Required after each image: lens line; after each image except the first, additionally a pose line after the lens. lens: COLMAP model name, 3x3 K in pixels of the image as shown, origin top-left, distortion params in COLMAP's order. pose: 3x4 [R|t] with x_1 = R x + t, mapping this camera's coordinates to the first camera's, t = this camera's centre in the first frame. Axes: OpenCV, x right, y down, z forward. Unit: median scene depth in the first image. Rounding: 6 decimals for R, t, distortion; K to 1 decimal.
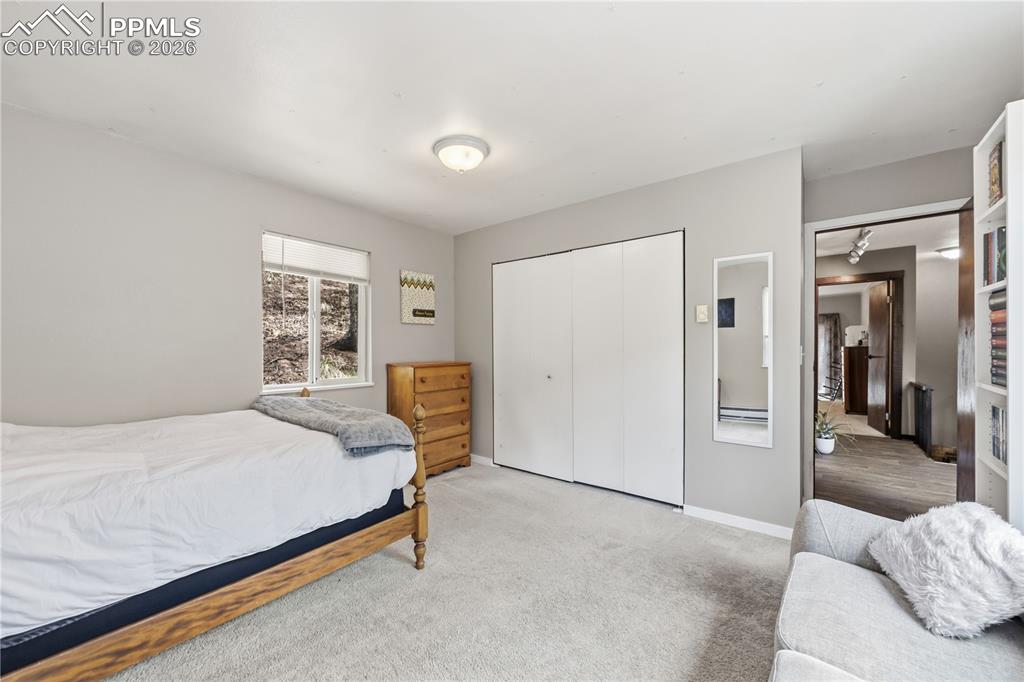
lens RADIAL K [[393.4, 0, 509.5], [0, 393.4, 343.1], [0, 0, 1]] dist [-0.004194, 0.000178]
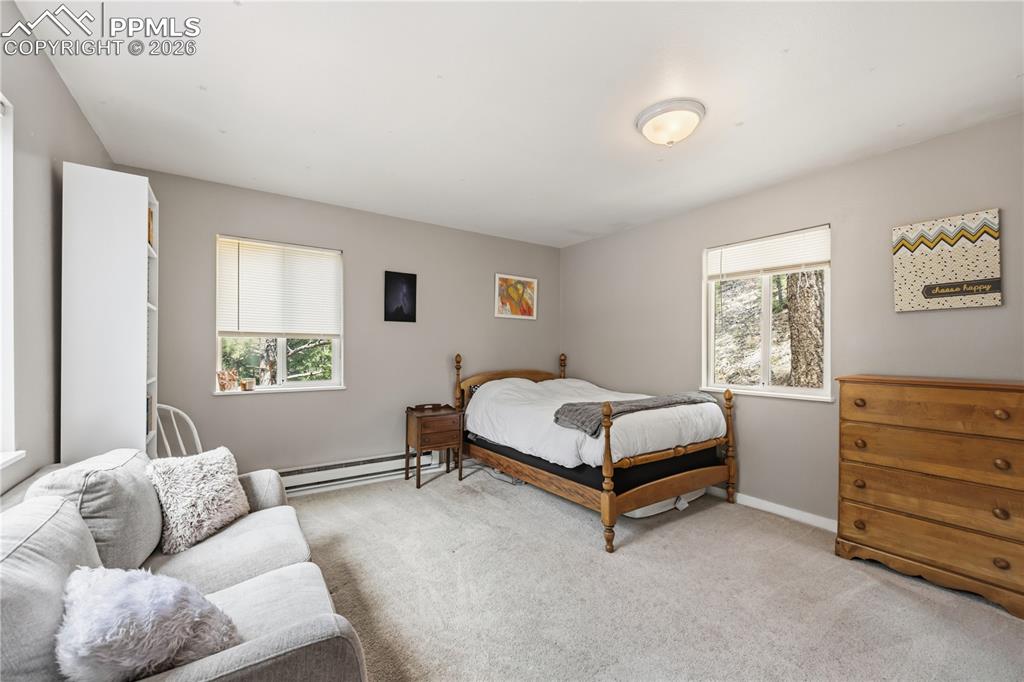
lens RADIAL K [[393.4, 0, 508.6], [0, 393.4, 348.7], [0, 0, 1]] dist [-0.004194, 0.000178]
pose [[-0.276426, -0.003925, -0.961027, 0.520689], [-0.000199, 0.999992, -0.004027, 0.010513], [0.961035, -0.000922, -0.276425, 0.605877]]
